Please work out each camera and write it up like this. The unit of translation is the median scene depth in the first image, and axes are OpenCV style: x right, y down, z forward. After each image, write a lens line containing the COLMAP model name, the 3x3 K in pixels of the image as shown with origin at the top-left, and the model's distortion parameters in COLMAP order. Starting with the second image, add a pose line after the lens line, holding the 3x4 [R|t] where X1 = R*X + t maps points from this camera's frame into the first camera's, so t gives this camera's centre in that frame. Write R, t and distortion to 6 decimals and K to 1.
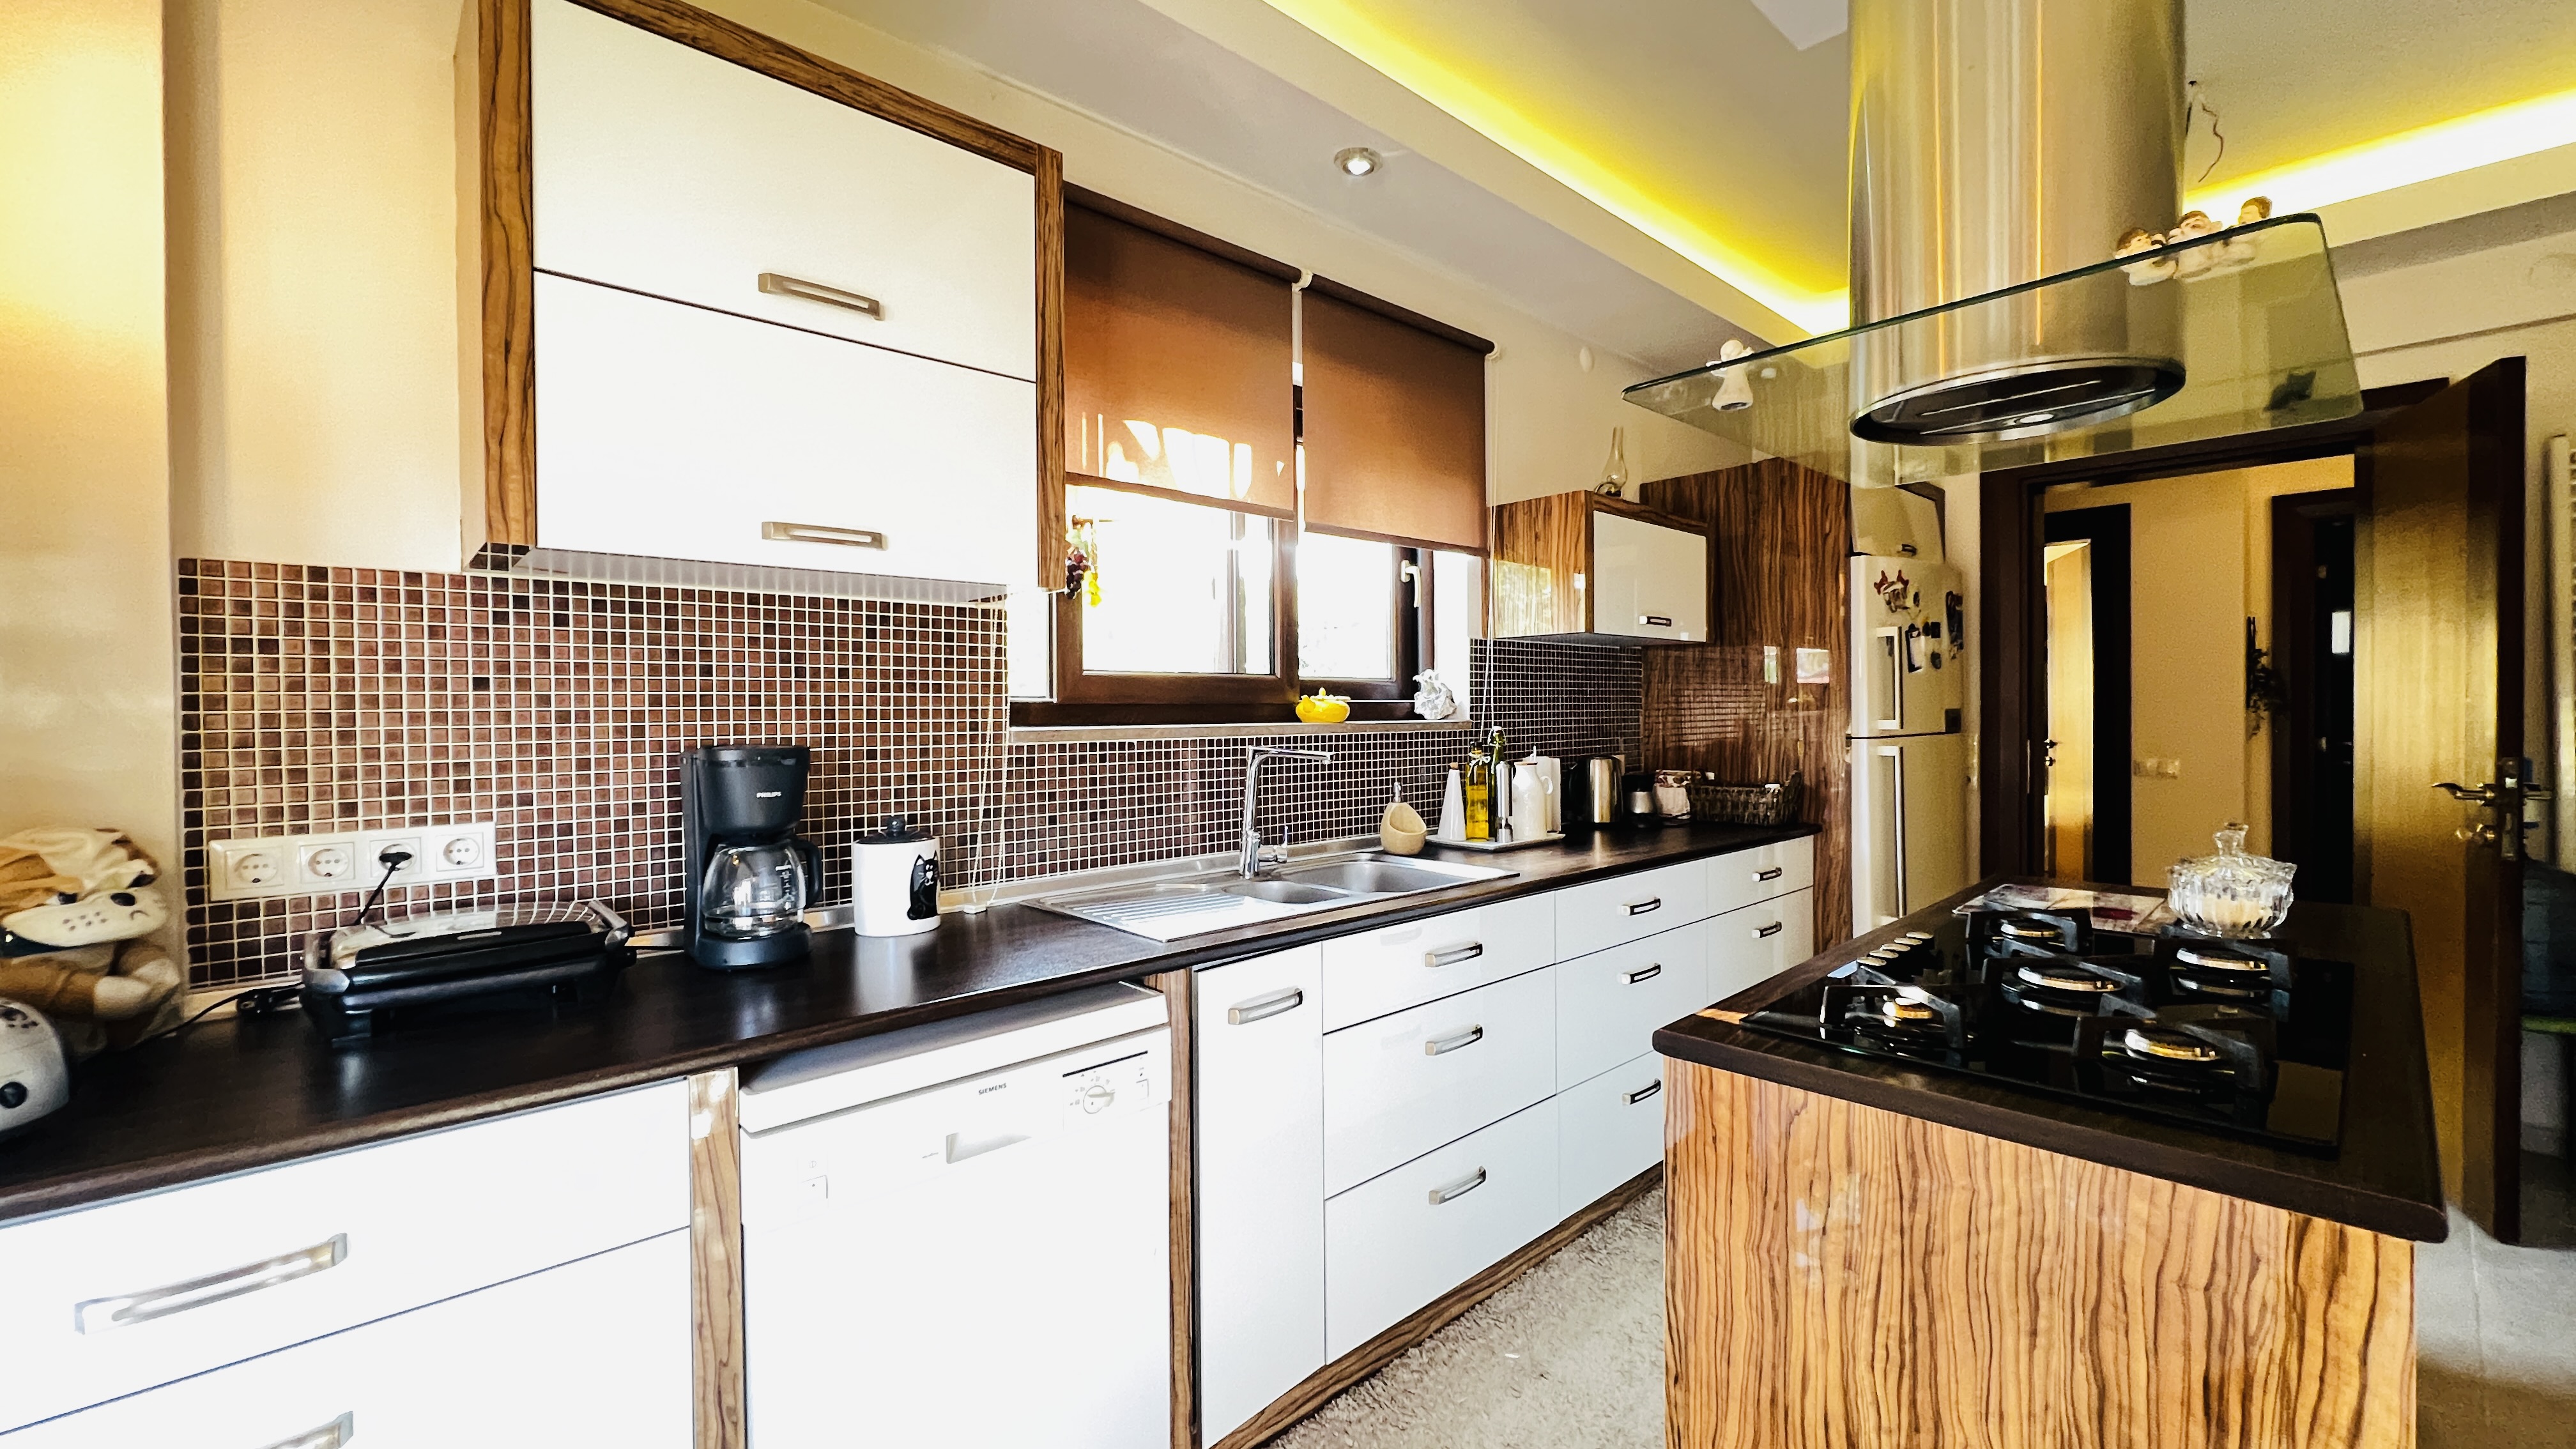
lens RADIAL K [[1034.5, 0, 1285.4], [0, 1034.5, 719.2], [0, 0, 1]] dist [-0.003258, 0.000914]
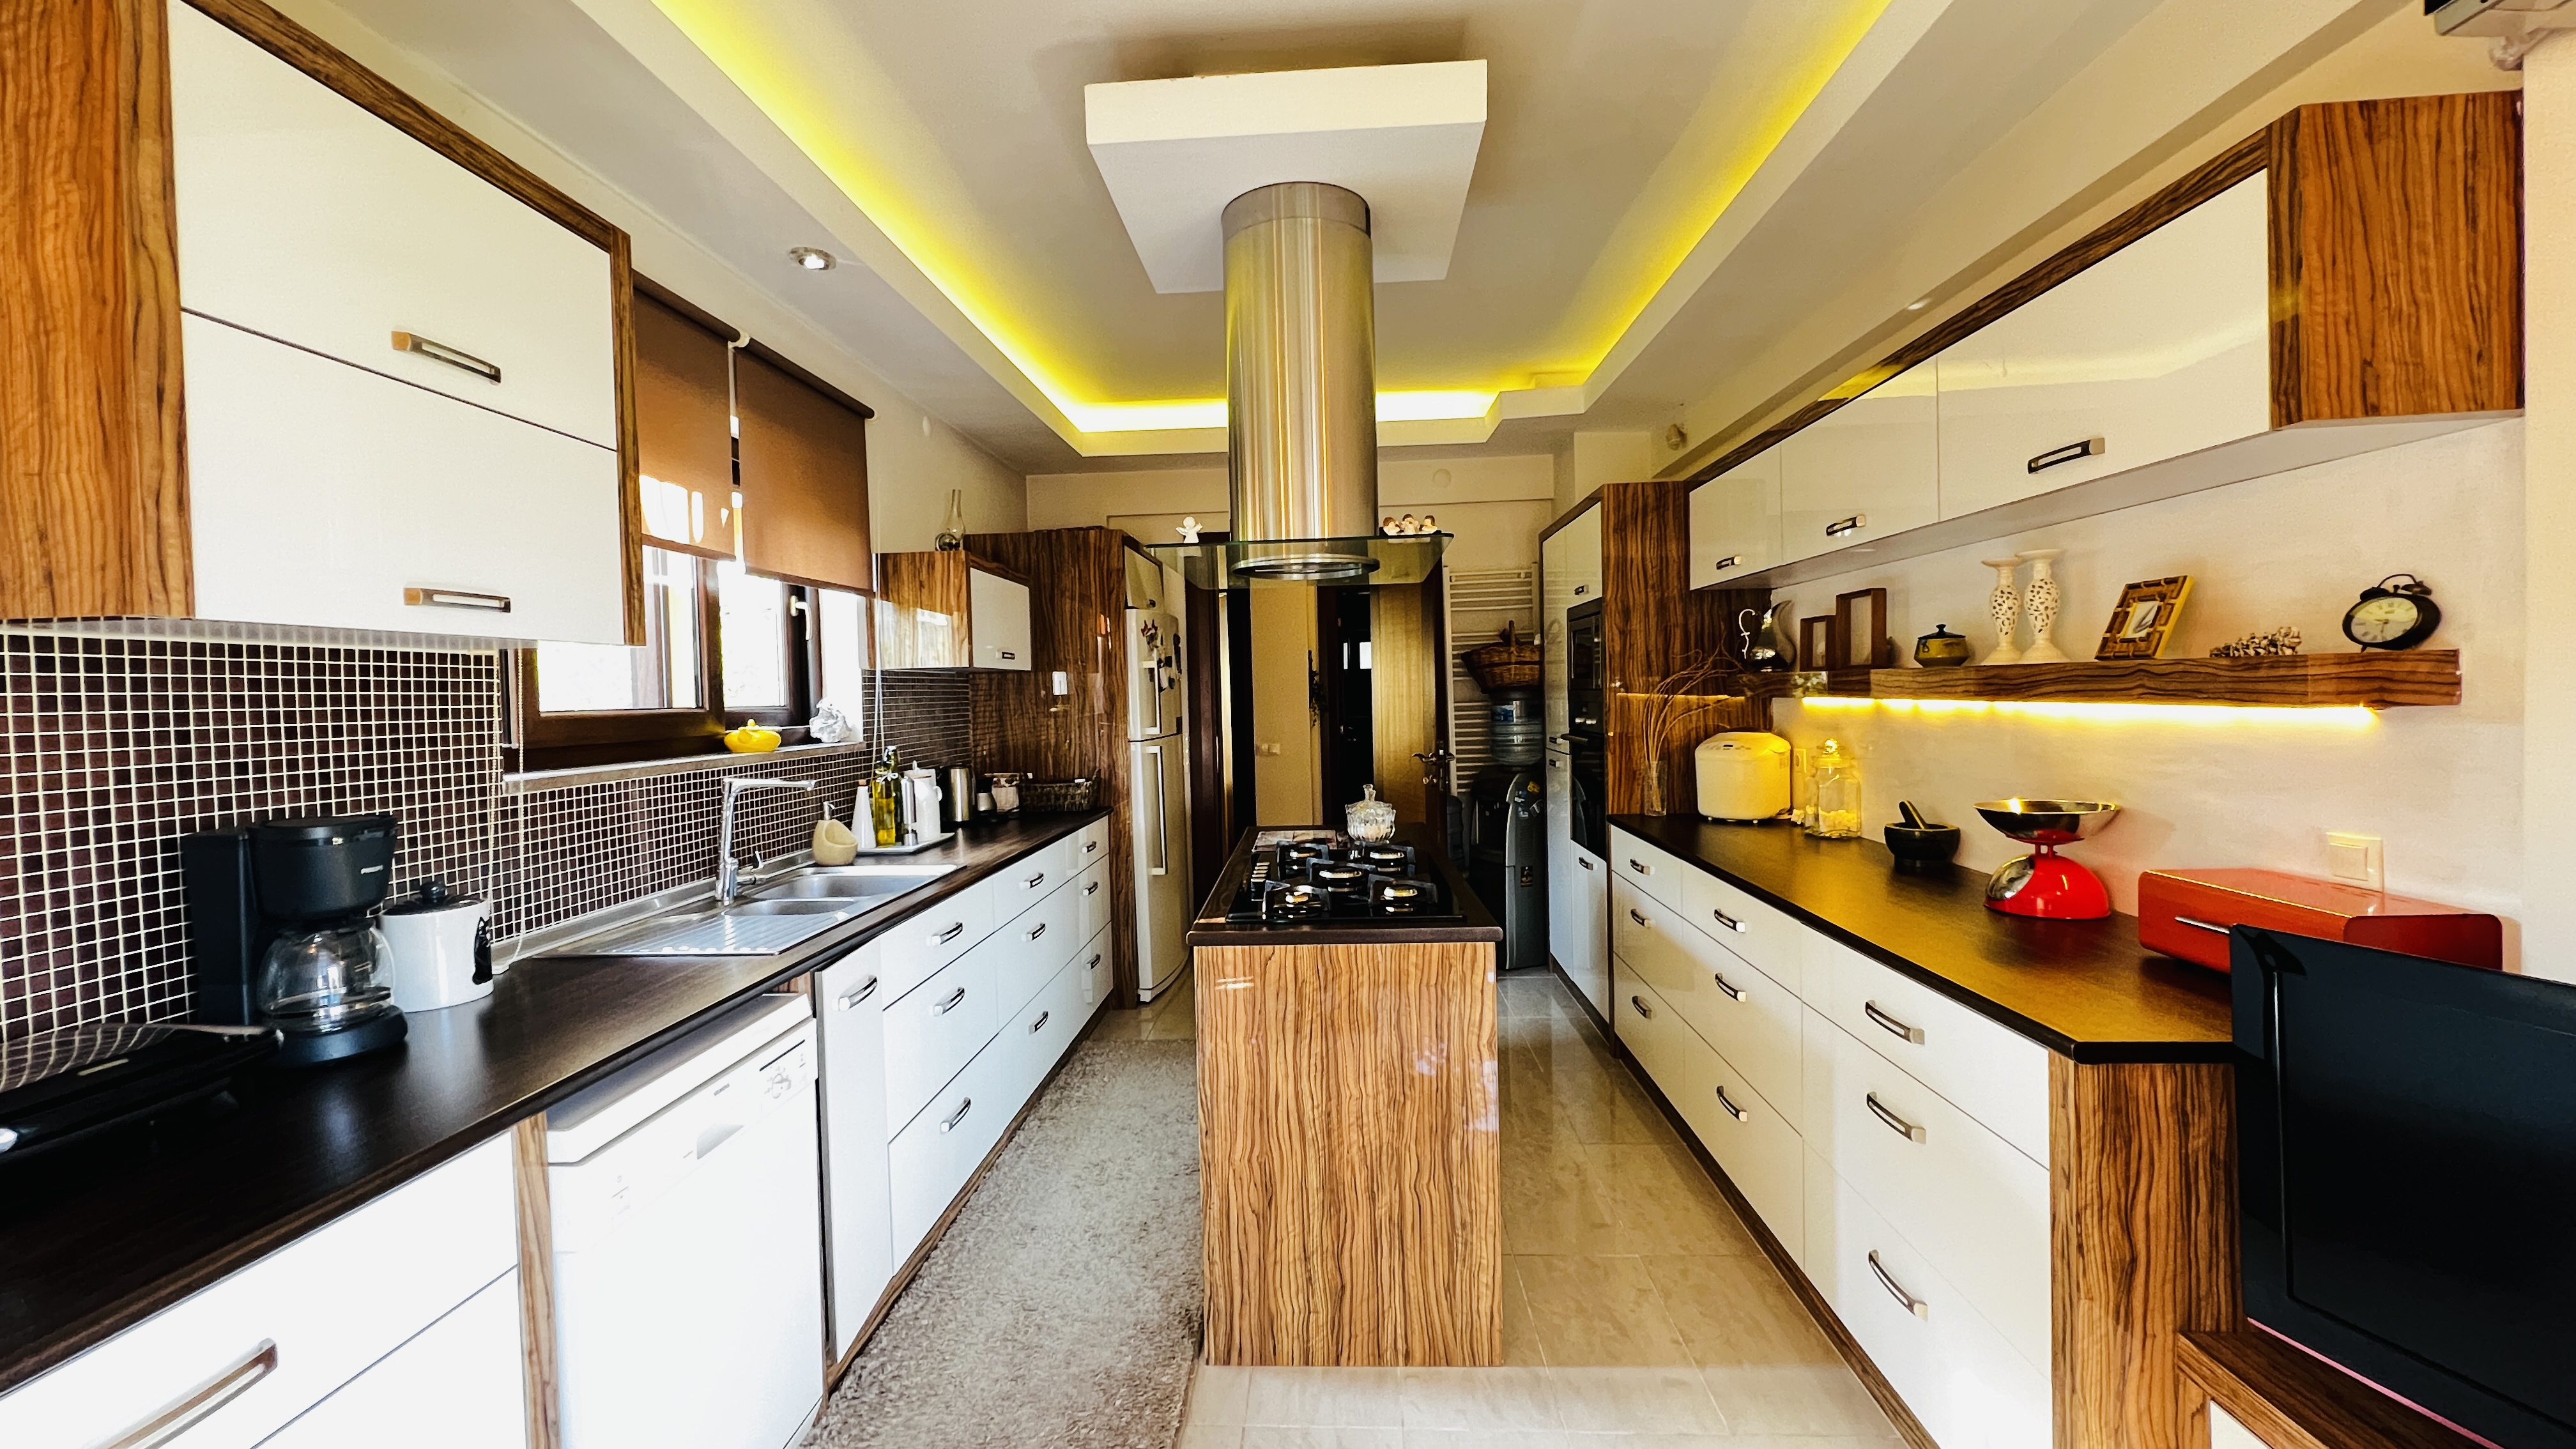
lens RADIAL K [[1034.5, 0, 1281.8], [0, 1034.5, 720.4], [0, 0, 1]] dist [-0.003258, 0.000914]
pose [[0.714149, -0.029839, 0.699358, -0.356714], [0.026362, 0.999529, 0.015728, -0.035274], [-0.699498, 0.007204, 0.714599, -0.160563]]
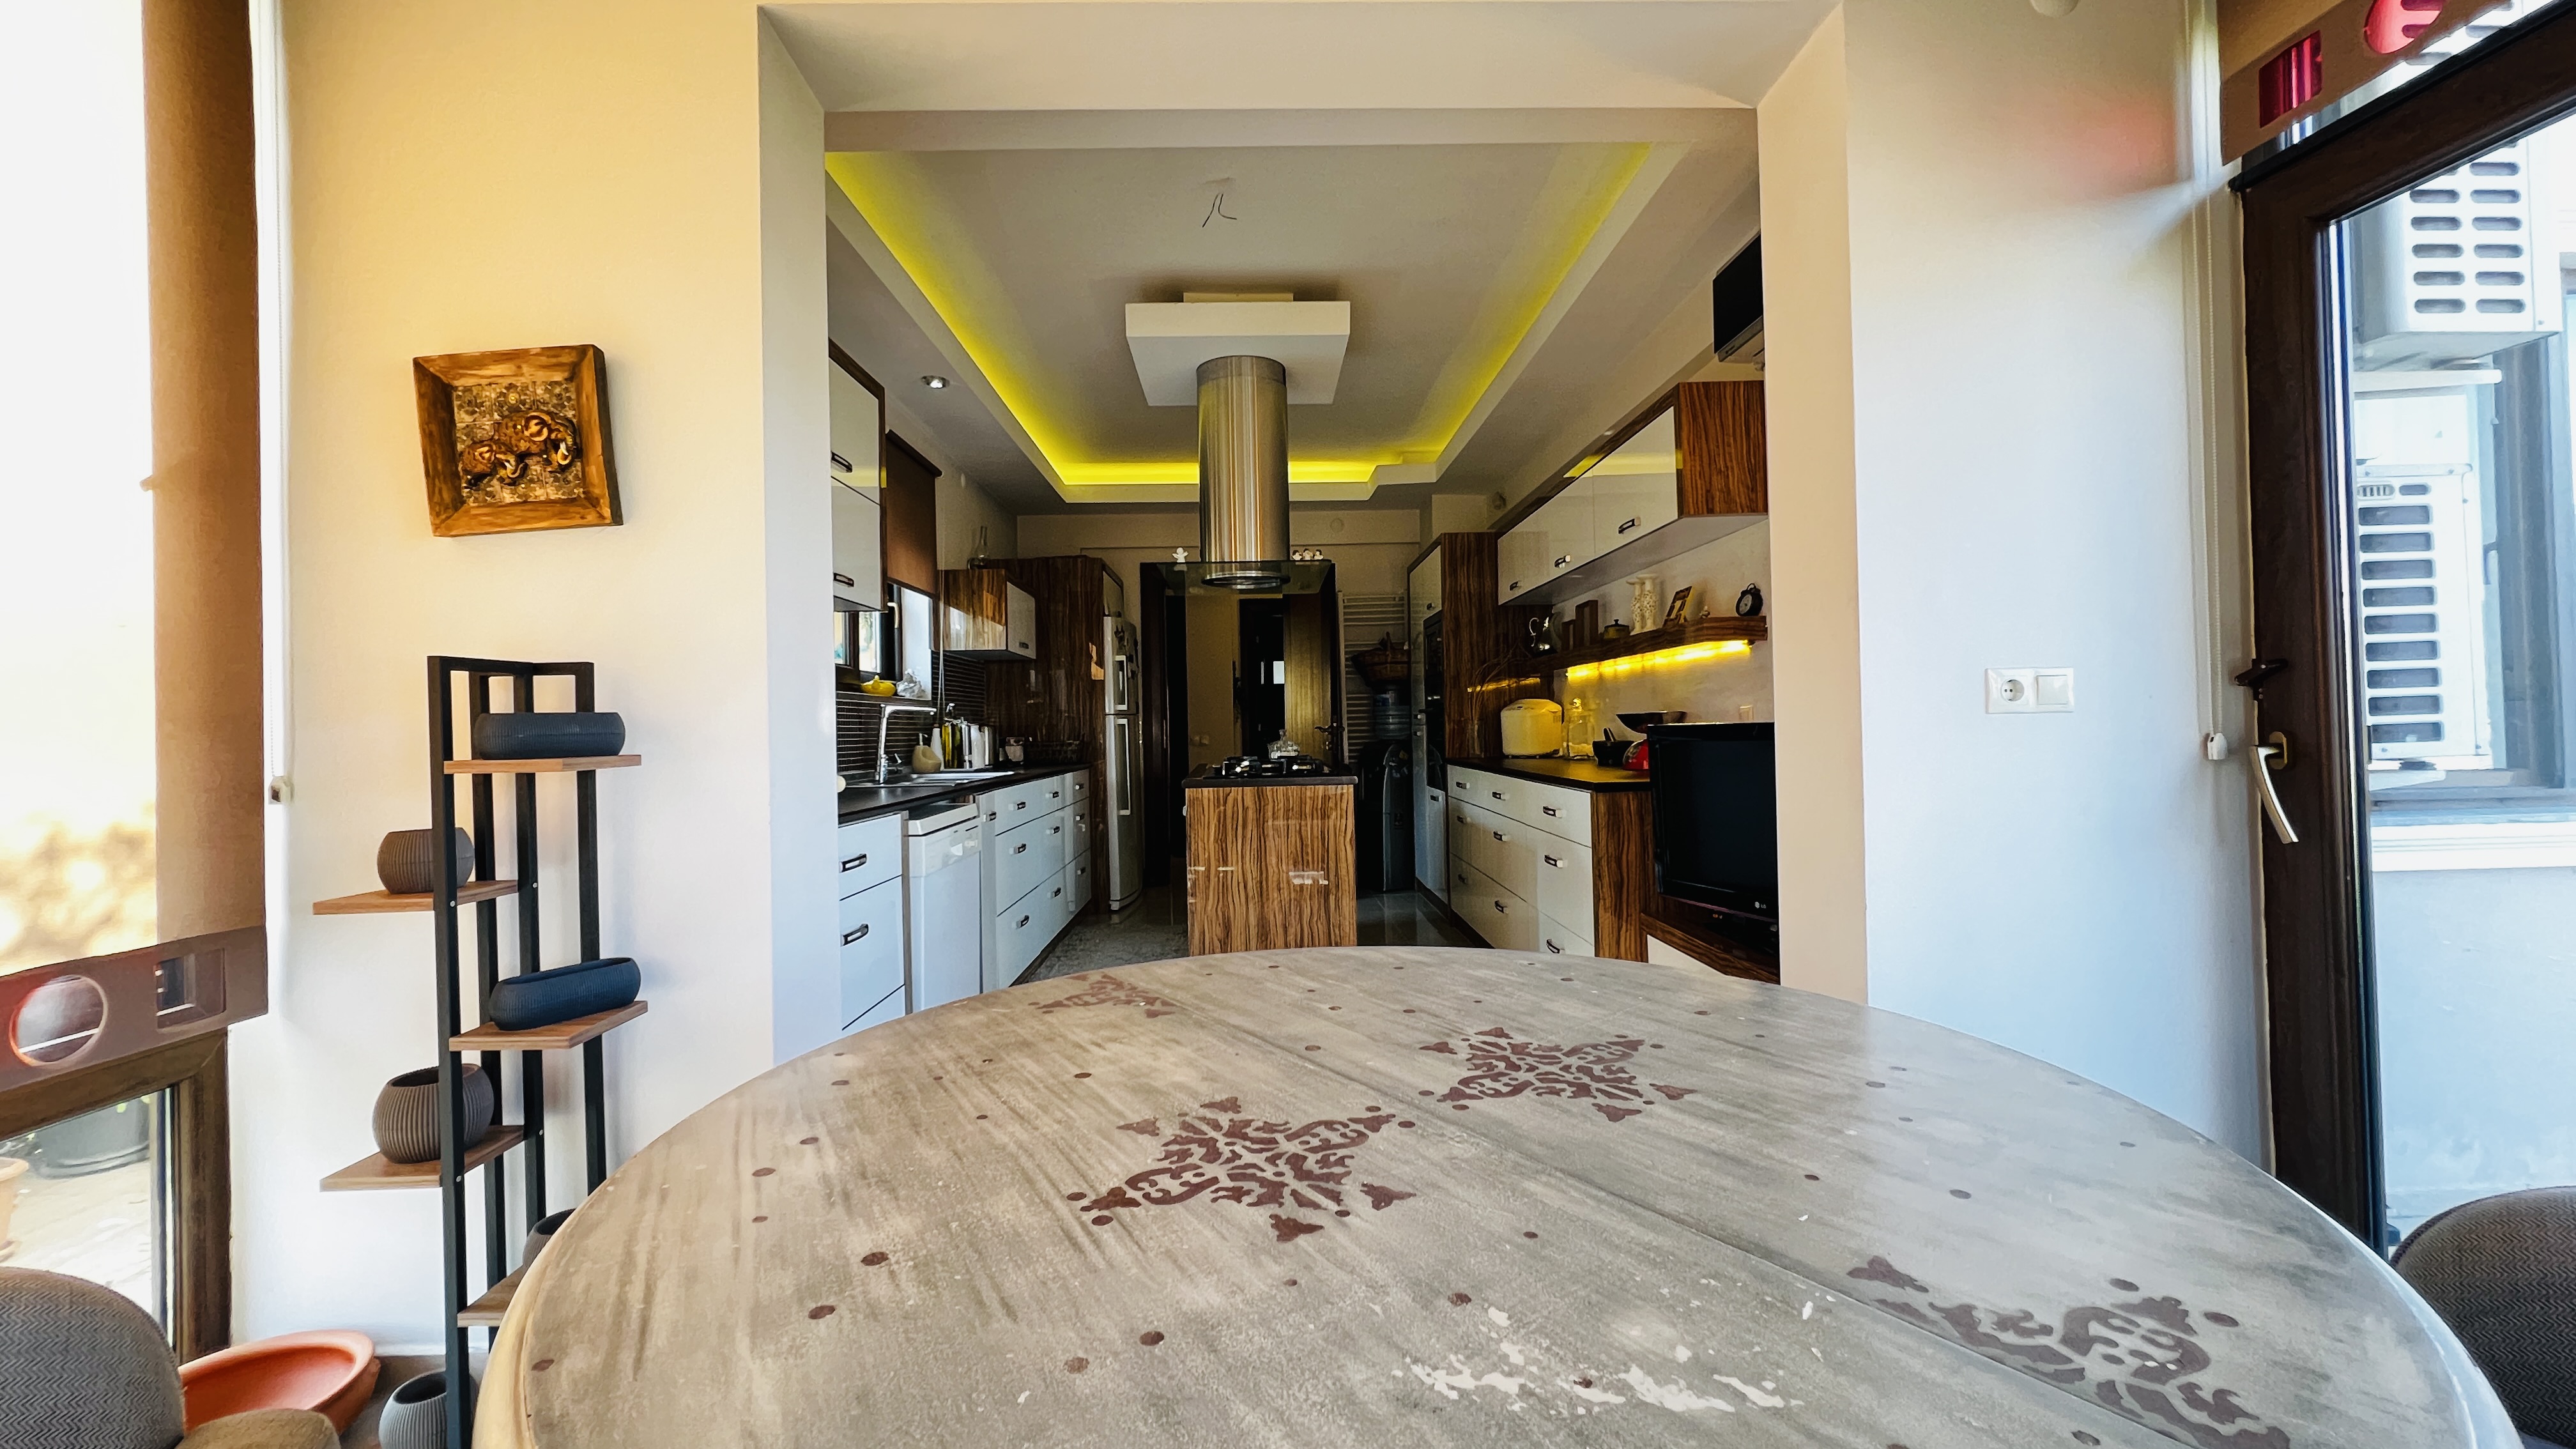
lens RADIAL K [[1034.5, 0, 1283.5], [0, 1034.5, 716.4], [0, 0, 1]] dist [-0.003258, 0.000914]
pose [[0.649981, 0.003498, 0.759943, -0.869194], [0.021617, 0.999500, -0.023089, 0.095052], [-0.759643, 0.031435, 0.649580, -0.589130]]
